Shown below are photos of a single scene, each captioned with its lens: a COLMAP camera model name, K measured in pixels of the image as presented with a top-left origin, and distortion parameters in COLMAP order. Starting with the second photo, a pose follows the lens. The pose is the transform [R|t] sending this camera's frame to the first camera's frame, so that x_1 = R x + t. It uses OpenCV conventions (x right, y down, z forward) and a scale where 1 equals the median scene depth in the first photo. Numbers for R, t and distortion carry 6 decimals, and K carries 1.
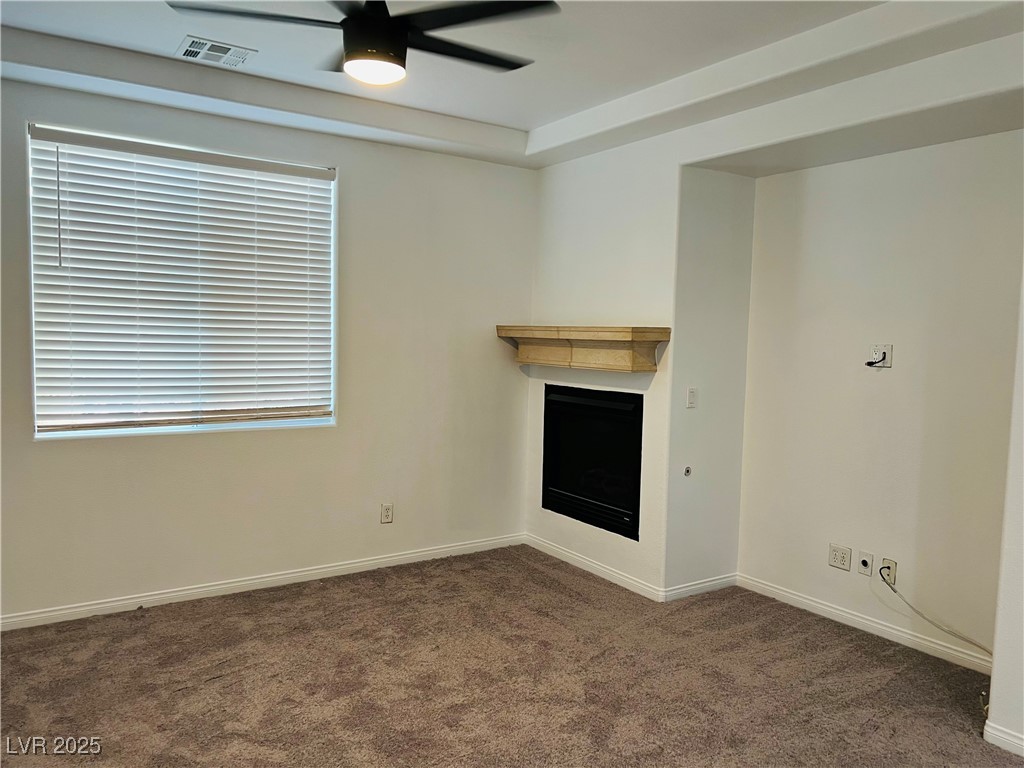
lens RADIAL K [[772.1, 0, 513.0], [0, 772.1, 384.5], [0, 0, 1]] dist [0.061578, -0.049021]
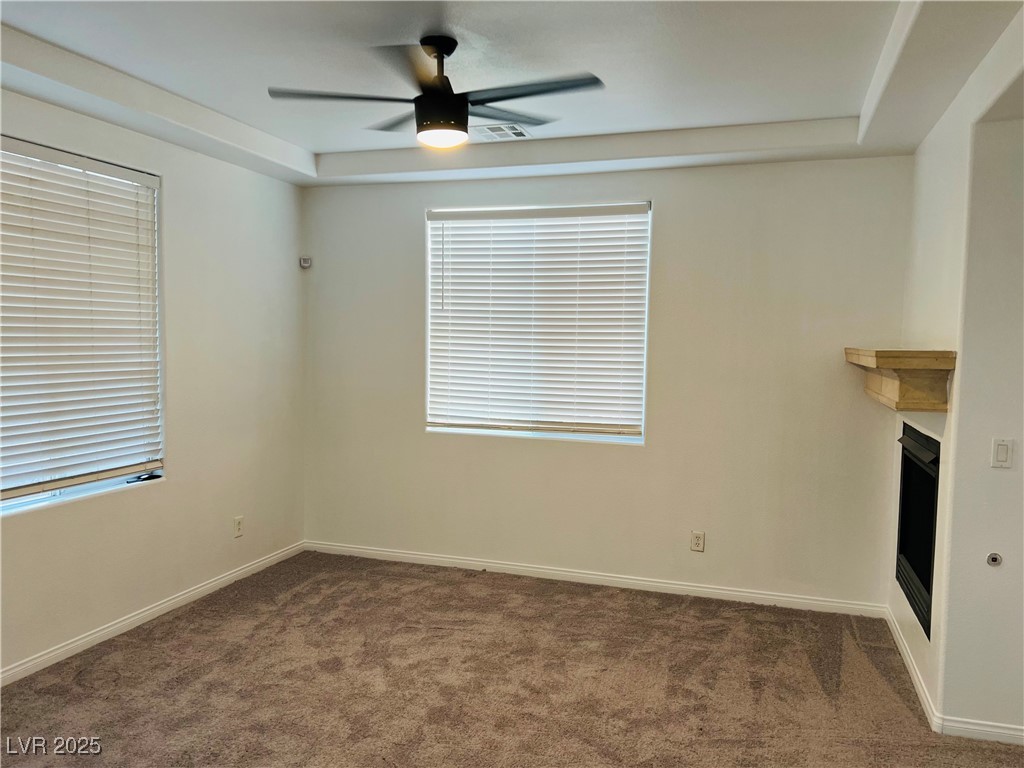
lens RADIAL K [[772.1, 0, 513.2], [0, 772.1, 379.0], [0, 0, 1]] dist [0.061578, -0.049021]
pose [[0.616969, 0.027510, -0.786507, 0.521520], [-0.055307, 0.998434, -0.008463, -0.019174], [0.785042, 0.048721, 0.617524, 0.229620]]
